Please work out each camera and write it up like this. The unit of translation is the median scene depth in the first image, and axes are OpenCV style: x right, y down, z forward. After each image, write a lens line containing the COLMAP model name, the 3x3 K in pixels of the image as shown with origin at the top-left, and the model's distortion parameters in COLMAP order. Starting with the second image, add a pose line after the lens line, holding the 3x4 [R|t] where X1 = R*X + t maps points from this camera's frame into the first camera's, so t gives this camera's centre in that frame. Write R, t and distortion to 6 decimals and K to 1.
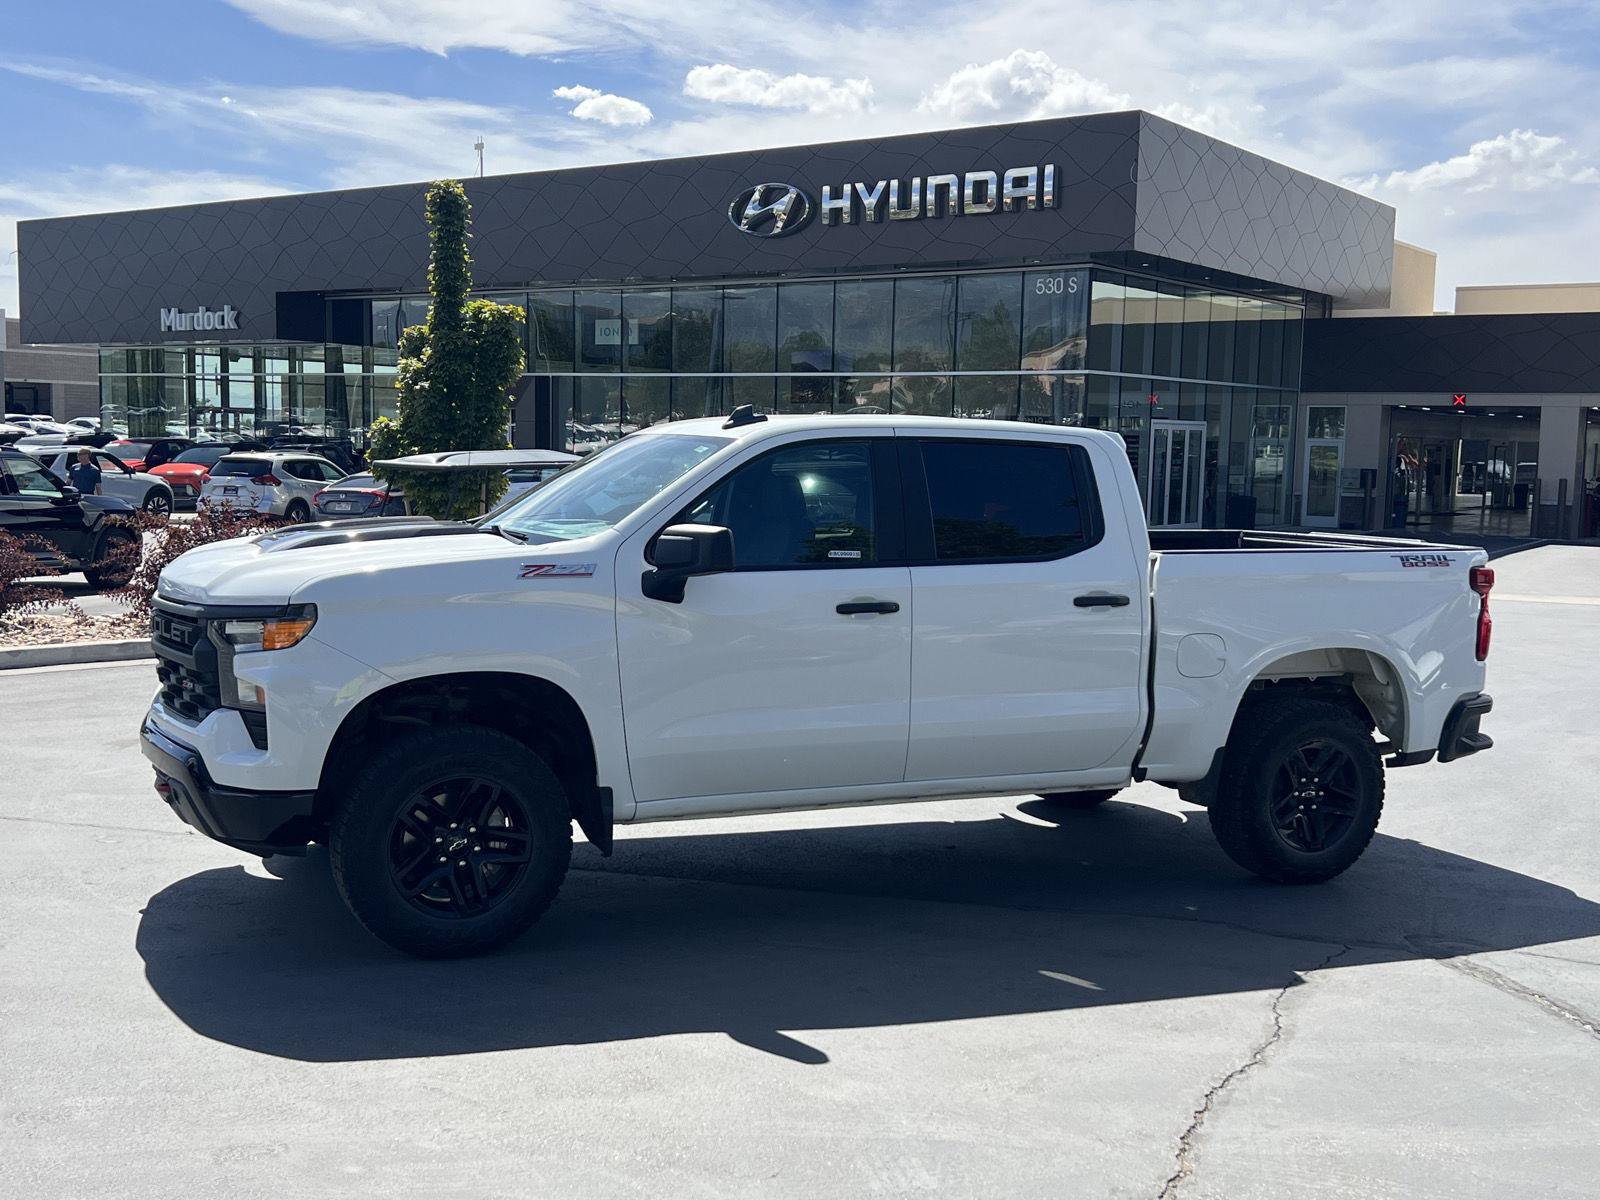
lens RADIAL K [[1707.7, 0, 756.1], [0, 1707.7, 686.1], [0, 0, 1]] dist [-0.011744, 0.000000]
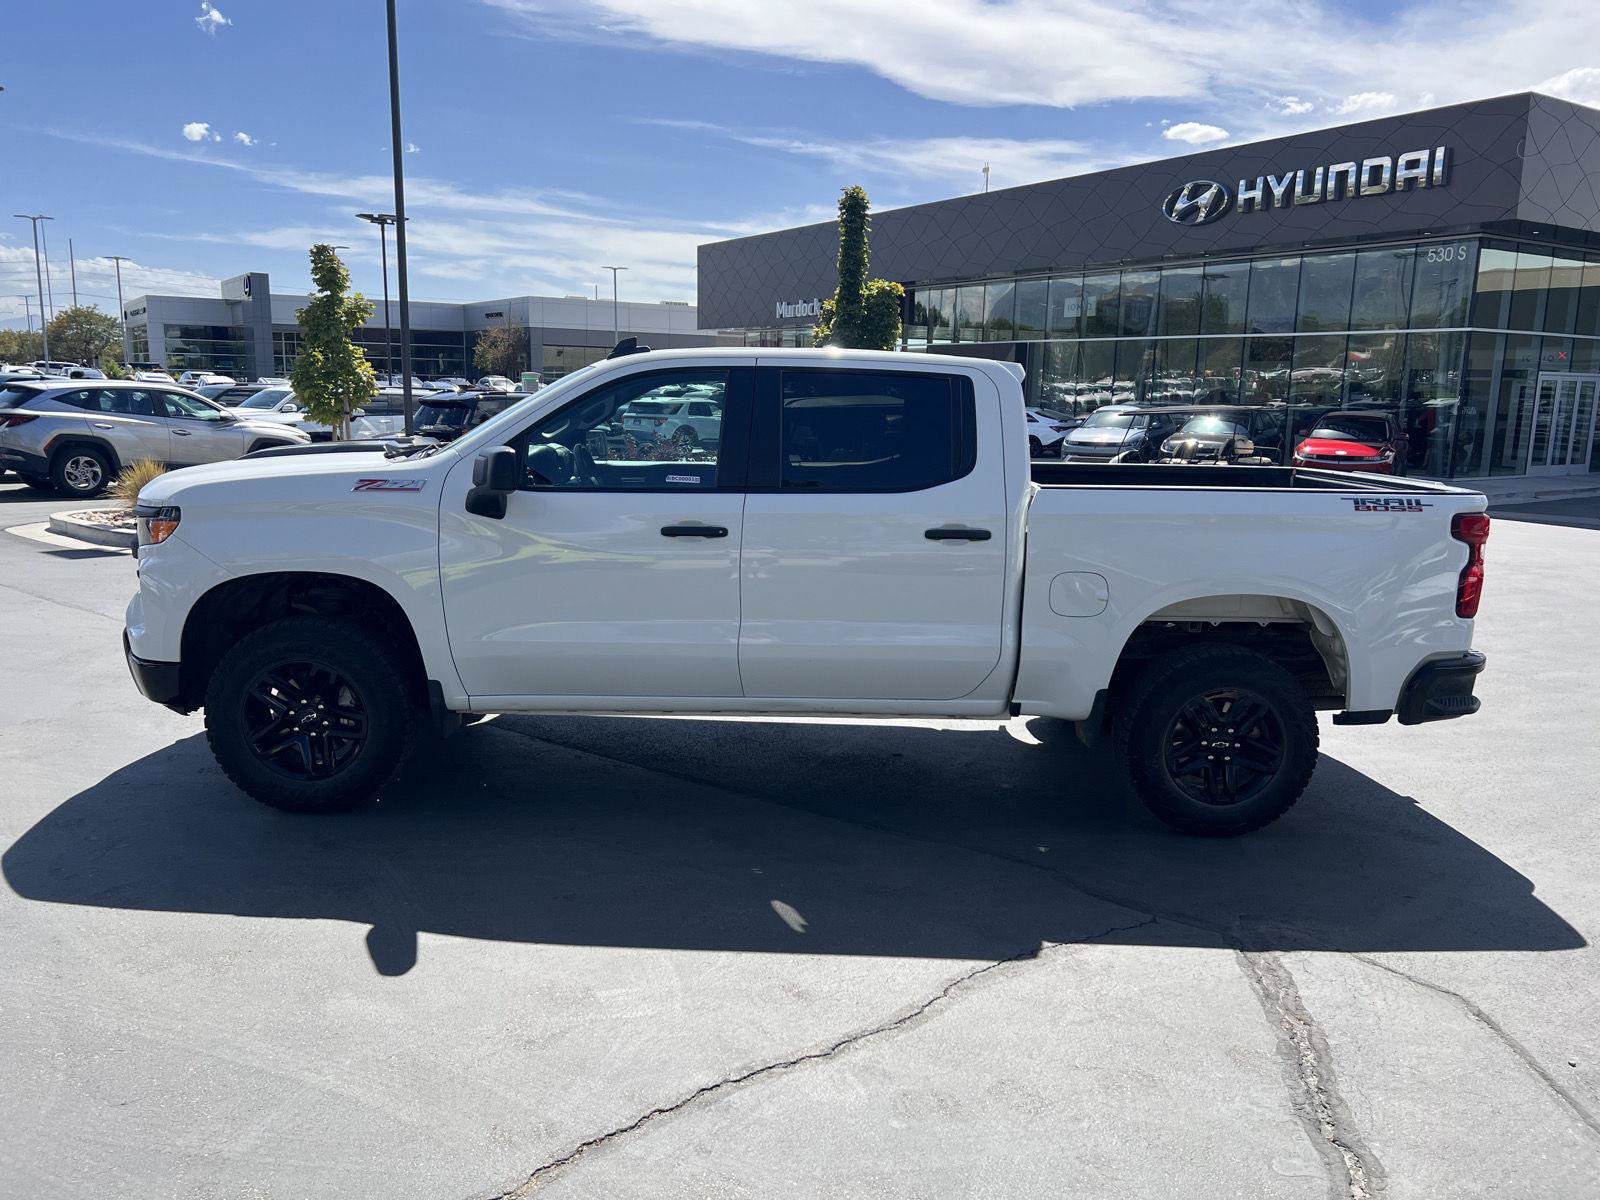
lens RADIAL K [[1203.1, 0, 788.9], [0, 1203.1, 634.9], [0, 0, 1]] dist [0.016068, 0.002389]
pose [[0.930469, 0.076028, -0.358395, 0.325226], [-0.056293, 0.996283, 0.065199, -0.027930], [0.362020, -0.040490, 0.931291, 0.272048]]
